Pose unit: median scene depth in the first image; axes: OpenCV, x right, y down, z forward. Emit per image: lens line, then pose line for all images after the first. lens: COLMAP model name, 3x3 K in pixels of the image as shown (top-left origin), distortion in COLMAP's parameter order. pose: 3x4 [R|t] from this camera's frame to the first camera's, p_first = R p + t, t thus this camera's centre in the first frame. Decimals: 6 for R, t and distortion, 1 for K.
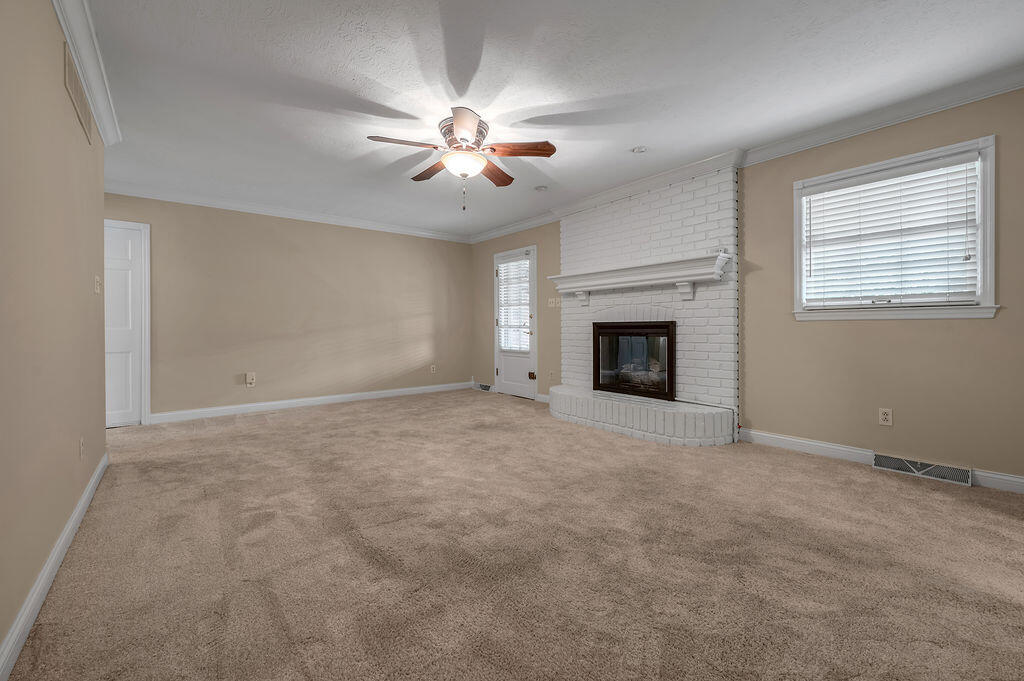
lens RADIAL K [[426.0, 0, 511.9], [0, 426.0, 332.4], [0, 0, 1]] dist [-0.001142, -0.000109]
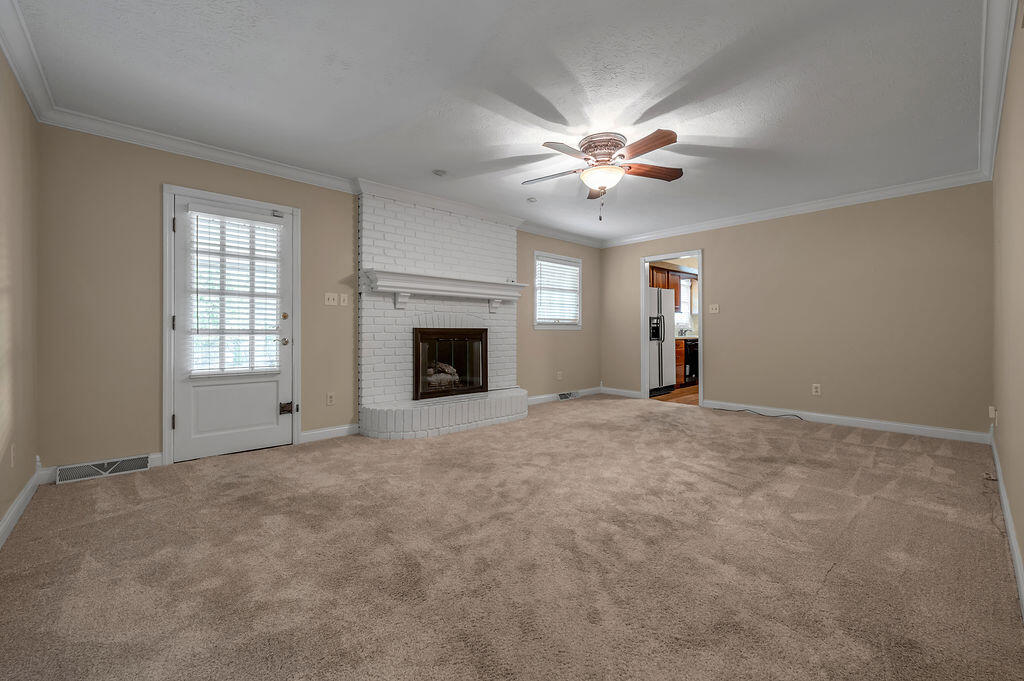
lens RADIAL K [[417.2, 0, 513.0], [0, 417.2, 327.1], [0, 0, 1]] dist [-0.001089, -0.000199]
pose [[-0.066483, 0.009451, 0.997743, -0.740747], [0.004417, 0.999948, -0.009178, -0.016144], [-0.997778, 0.003797, -0.066521, 0.856007]]
